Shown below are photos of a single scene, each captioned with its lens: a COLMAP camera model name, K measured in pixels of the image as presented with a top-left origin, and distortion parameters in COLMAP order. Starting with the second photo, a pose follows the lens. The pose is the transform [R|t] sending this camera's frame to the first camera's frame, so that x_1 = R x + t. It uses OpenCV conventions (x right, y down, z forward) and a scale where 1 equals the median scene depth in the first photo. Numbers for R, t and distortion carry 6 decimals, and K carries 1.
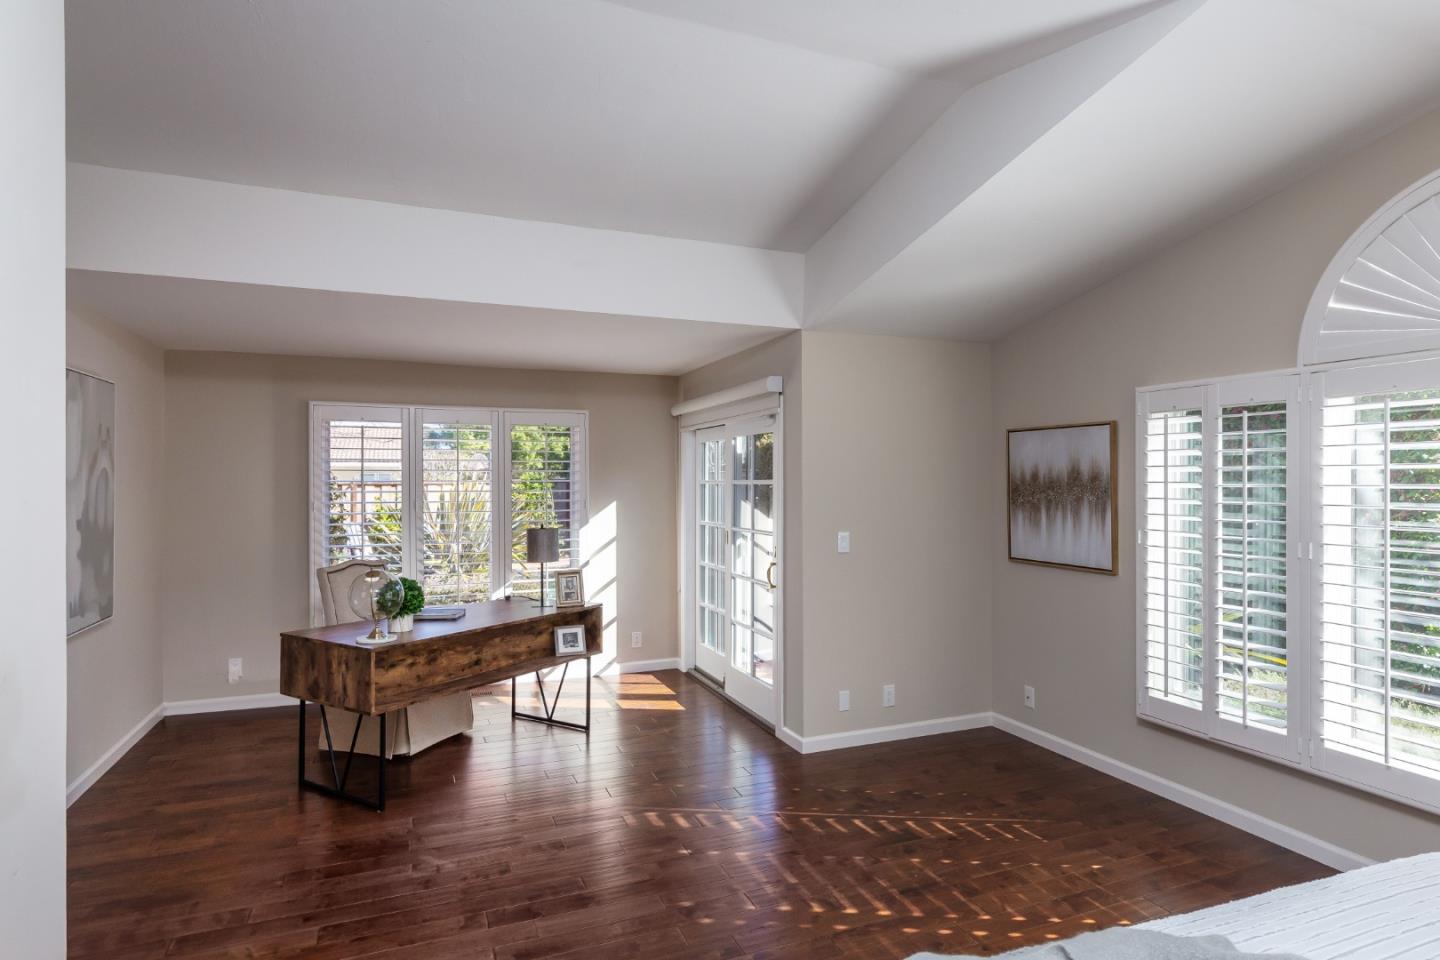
lens RADIAL K [[794.3, 0, 721.0], [0, 794.3, 479.8], [0, 0, 1]] dist [-0.001679, -0.000302]
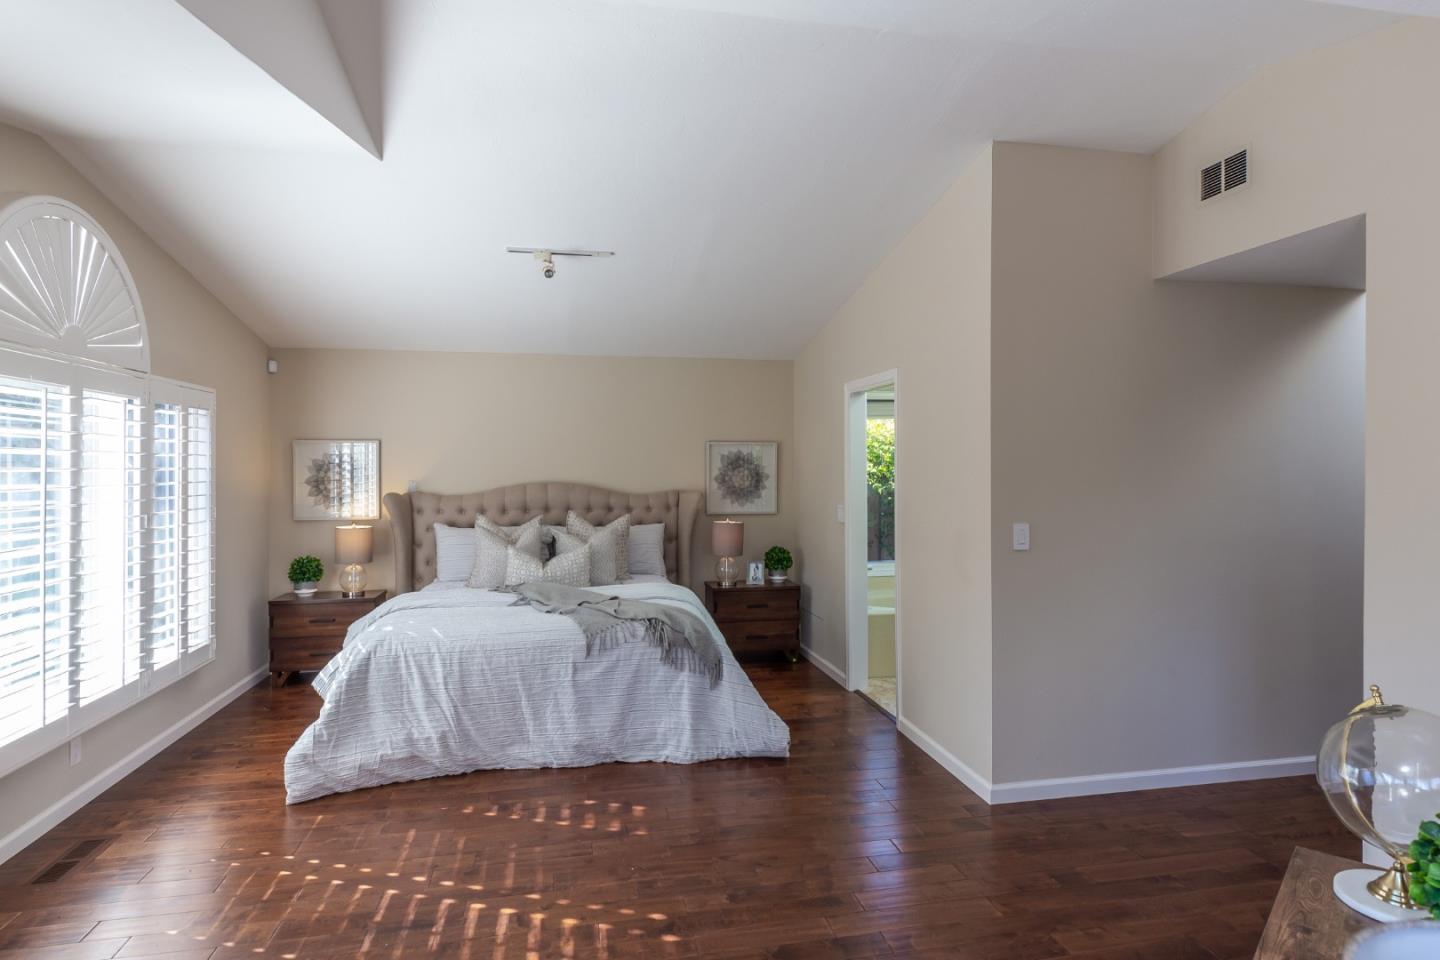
lens RADIAL K [[794.3, 0, 720.4], [0, 794.3, 474.3], [0, 0, 1]] dist [-0.001679, -0.000302]
pose [[-0.982761, -0.001846, 0.184871, -0.262821], [-0.001628, 0.999998, 0.001332, 0.011016], [-0.184873, 0.001008, -0.982762, 1.866345]]
